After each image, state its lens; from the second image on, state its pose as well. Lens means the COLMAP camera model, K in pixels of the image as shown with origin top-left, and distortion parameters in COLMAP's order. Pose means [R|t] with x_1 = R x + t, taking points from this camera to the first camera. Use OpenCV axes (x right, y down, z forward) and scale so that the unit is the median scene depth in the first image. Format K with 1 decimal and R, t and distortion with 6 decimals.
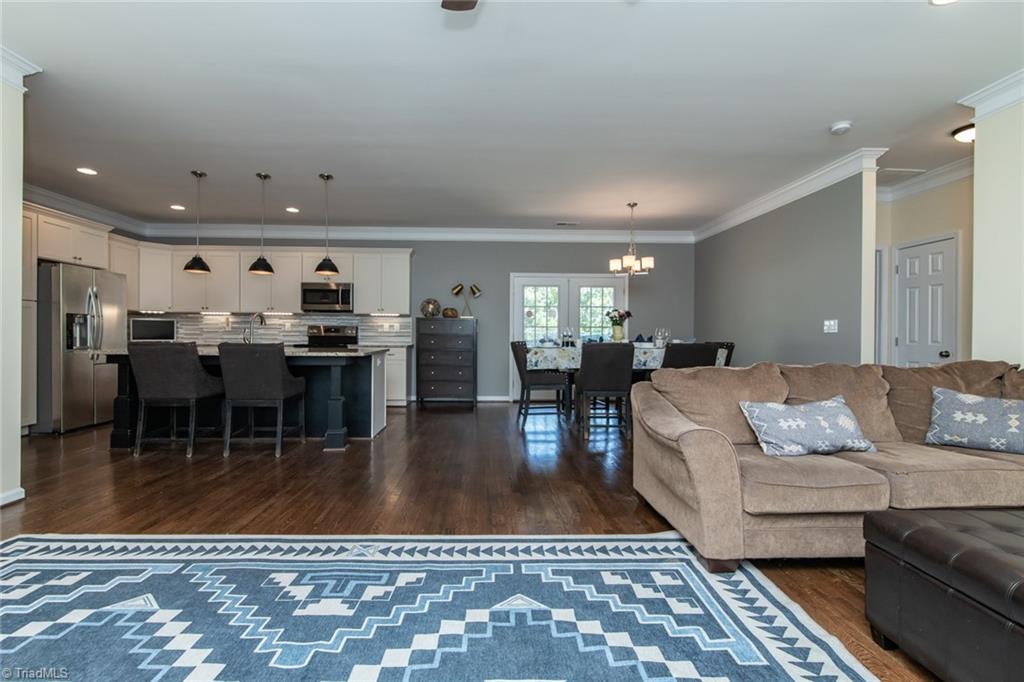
lens RADIAL K [[465.7, 0, 496.5], [0, 465.7, 338.3], [0, 0, 1]] dist [0.001330, 0.000682]
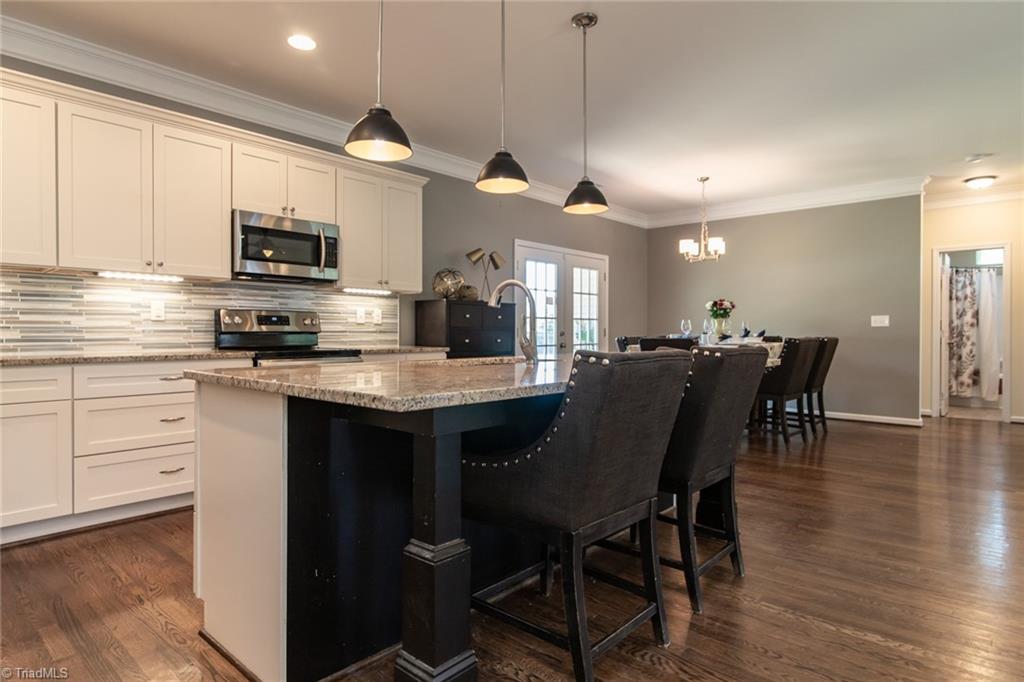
lens RADIAL K [[576.7, 0, 509.0], [0, 576.7, 334.4], [0, 0, 1]] dist [-0.005339, -0.000785]
pose [[0.692263, -0.008615, 0.721594, -1.761880], [0.006854, 0.999962, 0.005363, -0.011765], [-0.721613, 0.001233, 0.692296, 1.243046]]
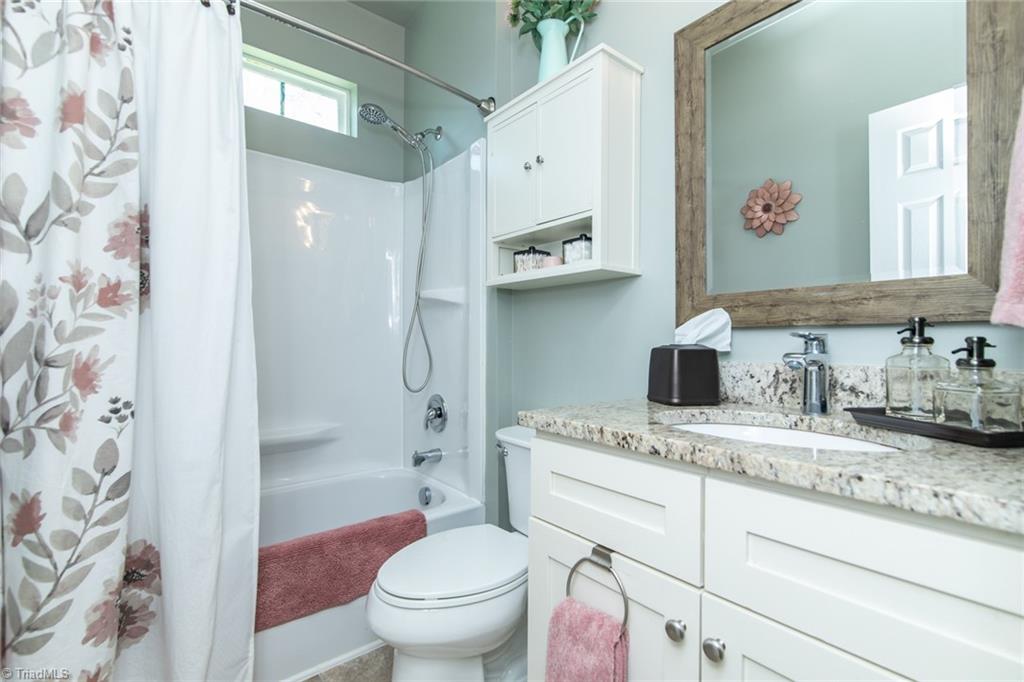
lens RADIAL K [[465.7, 0, 513.5], [0, 465.7, 341.3], [0, 0, 1]] dist [0.001330, 0.000682]
pose [[-0.603126, -0.007030, 0.797615, 1.826959], [-0.000601, 0.999965, 0.008359, 0.009647], [-0.797645, 0.004562, -0.603109, 1.566460]]
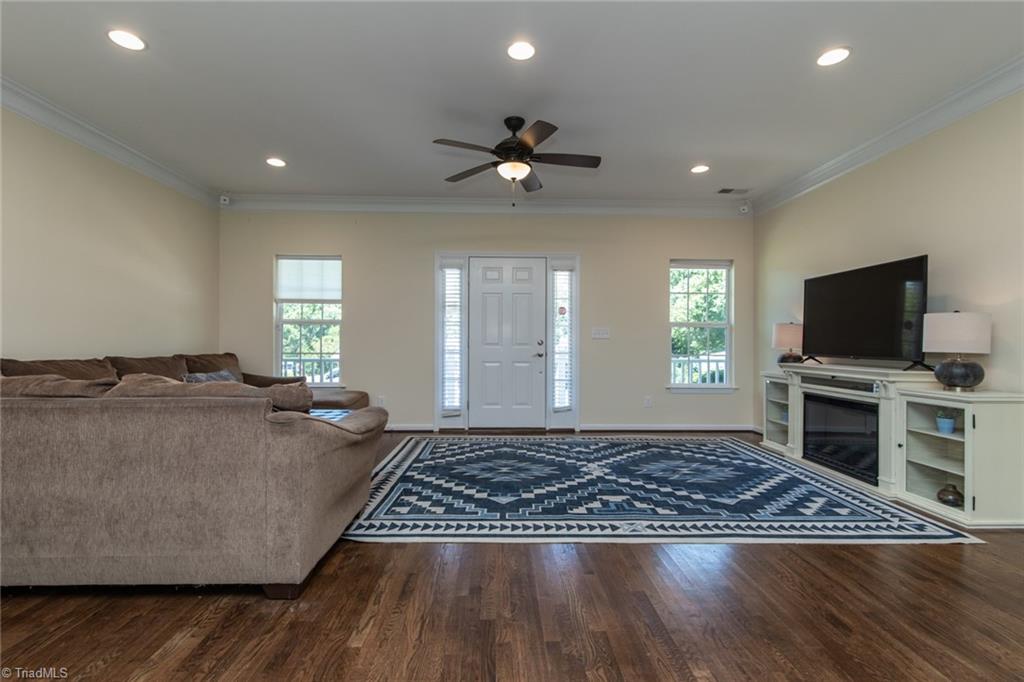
lens RADIAL K [[465.7, 0, 506.9], [0, 465.7, 343.5], [0, 0, 1]] dist [0.001330, 0.000682]
pose [[-0.999916, -0.010897, 0.006971, 0.024566], [-0.010887, 0.999940, 0.001378, -0.002431], [-0.006986, 0.001302, -0.999975, 1.962817]]
